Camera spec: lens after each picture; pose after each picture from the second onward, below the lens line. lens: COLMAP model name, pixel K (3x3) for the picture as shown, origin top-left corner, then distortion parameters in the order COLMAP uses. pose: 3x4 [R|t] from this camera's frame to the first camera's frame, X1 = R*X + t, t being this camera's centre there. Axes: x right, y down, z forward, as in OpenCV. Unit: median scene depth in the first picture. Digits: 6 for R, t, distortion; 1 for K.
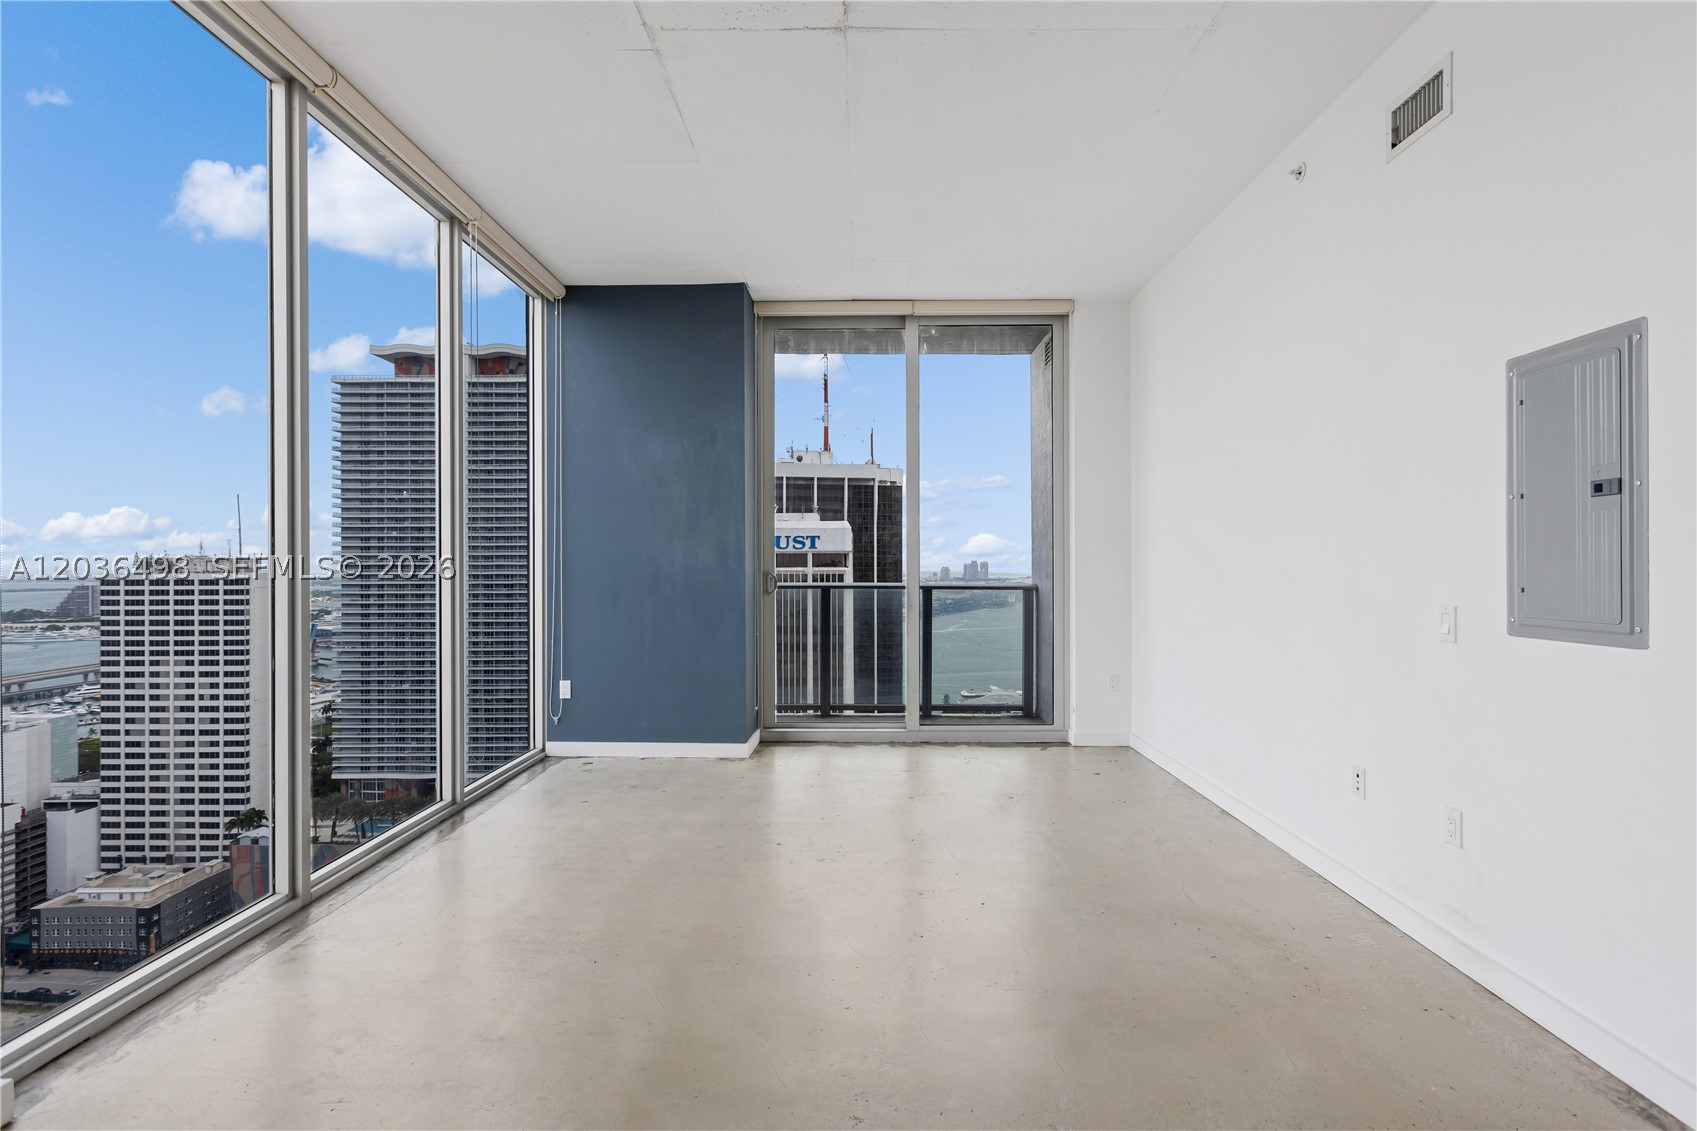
lens RADIAL K [[742.2, 0, 844.3], [0, 742.2, 566.8], [0, 0, 1]] dist [-0.004236, -0.000124]
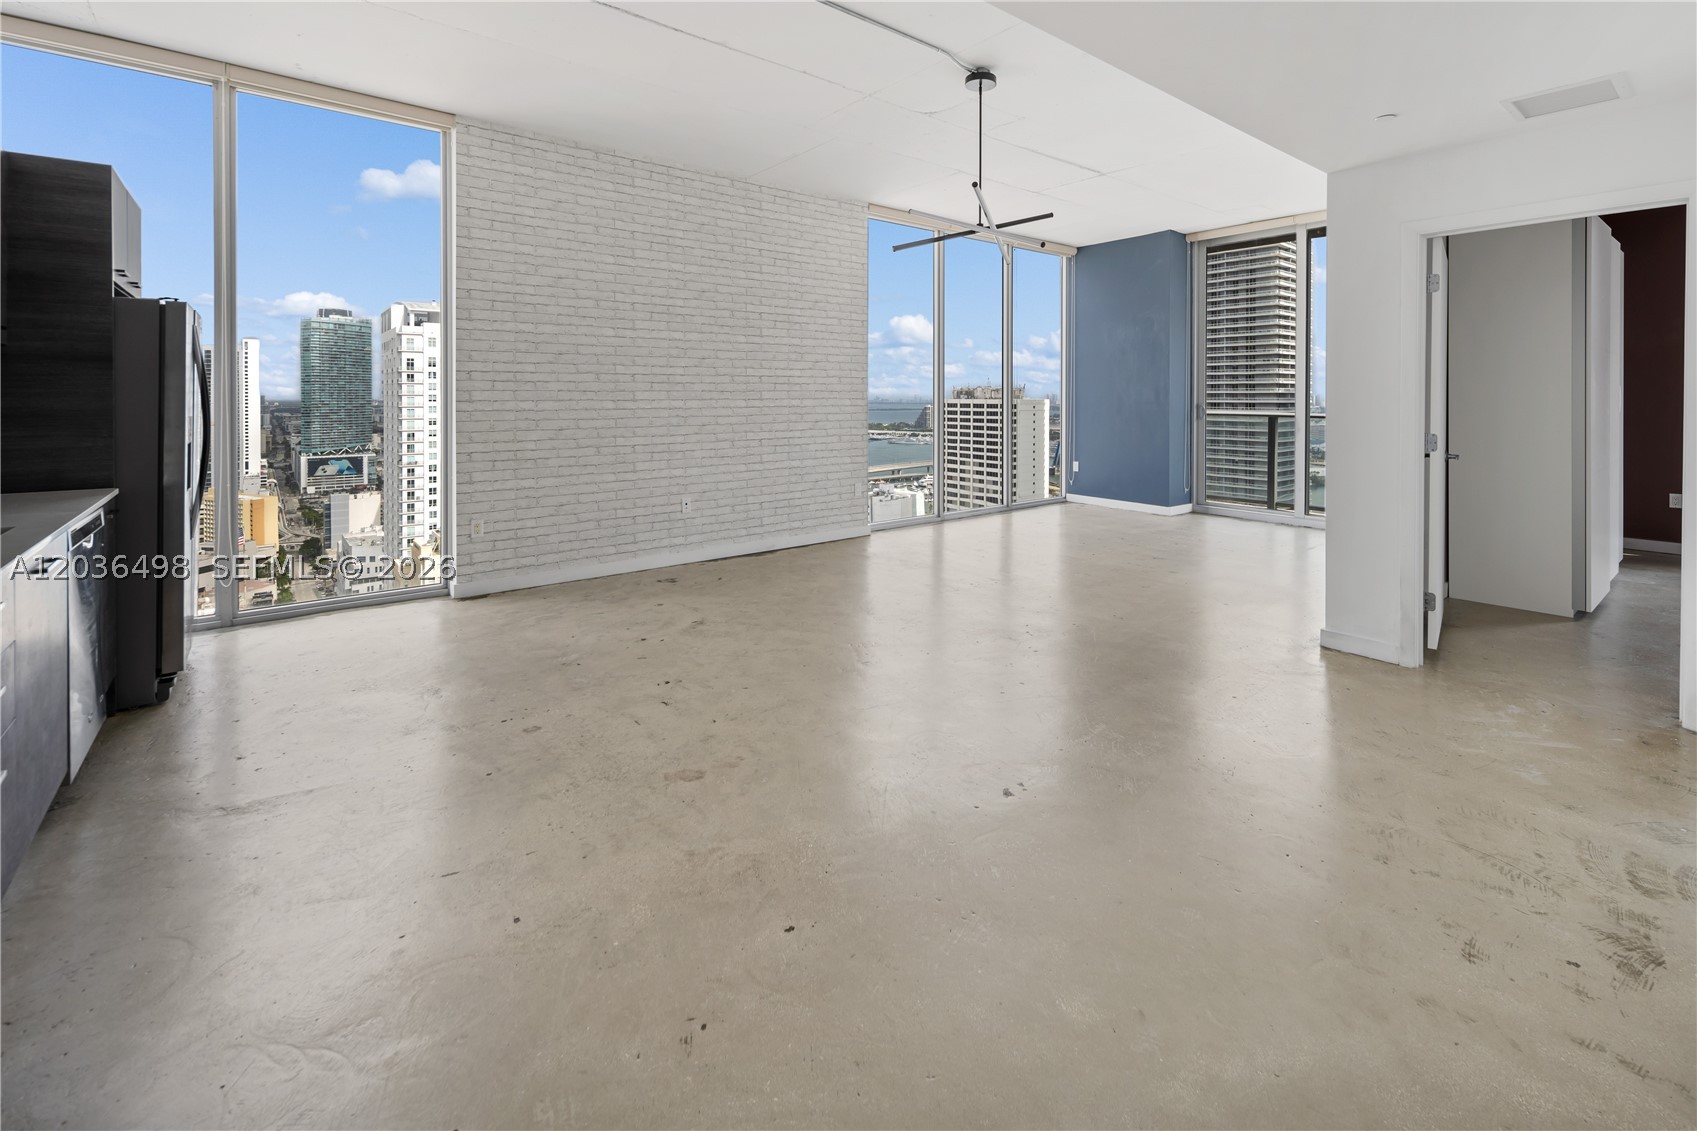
lens RADIAL K [[715.0, 0, 865.7], [0, 715.0, 405.2], [0, 0, 1]] dist [-0.001598, -0.000015]
pose [[0.645225, 0.013325, -0.763876, 0.601886], [-0.002628, 0.999881, 0.015221, -0.011910], [0.763988, -0.007814, 0.645183, -0.510676]]
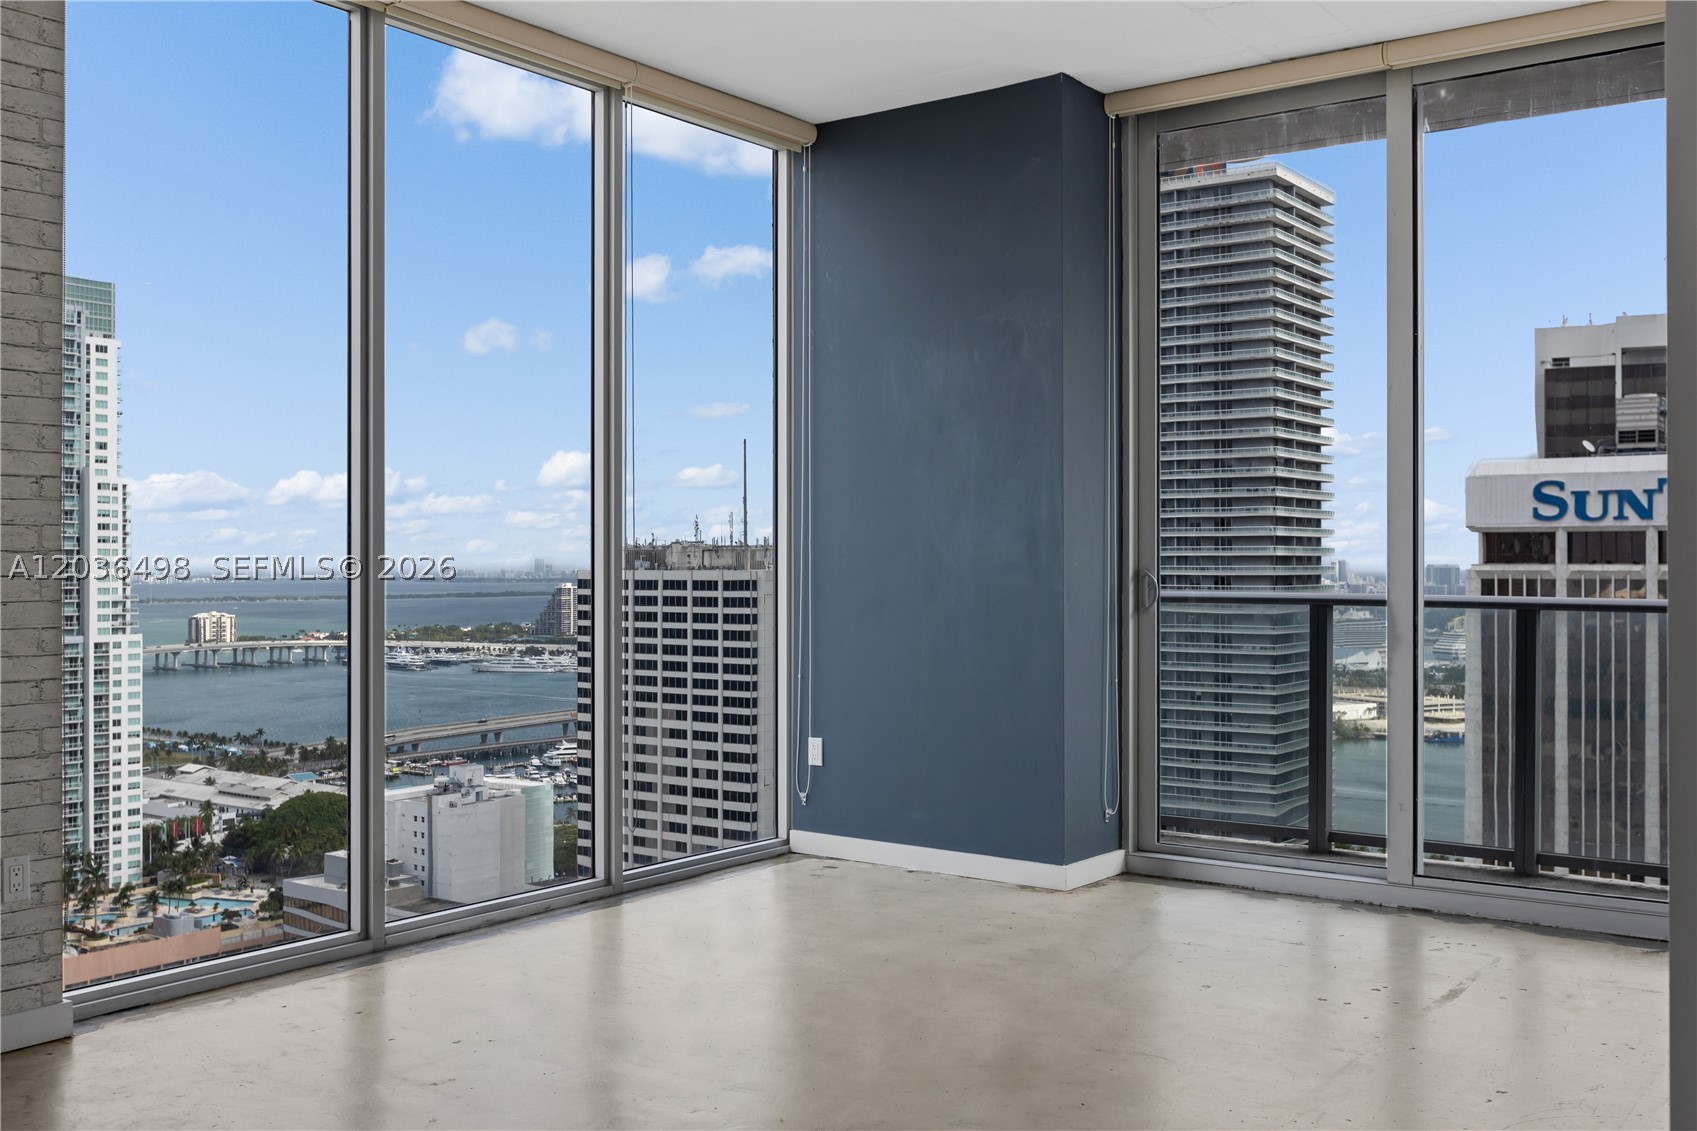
lens RADIAL K [[1580.7, 0, 842.7], [0, 1580.7, 558.6], [0, 0, 1]] dist [-0.024251, 0.000000]
pose [[0.819602, 0.001083, -0.572933, 0.400895], [-0.002229, 0.999997, -0.001298, -0.000136], [0.572929, 0.002341, 0.819602, -0.104169]]
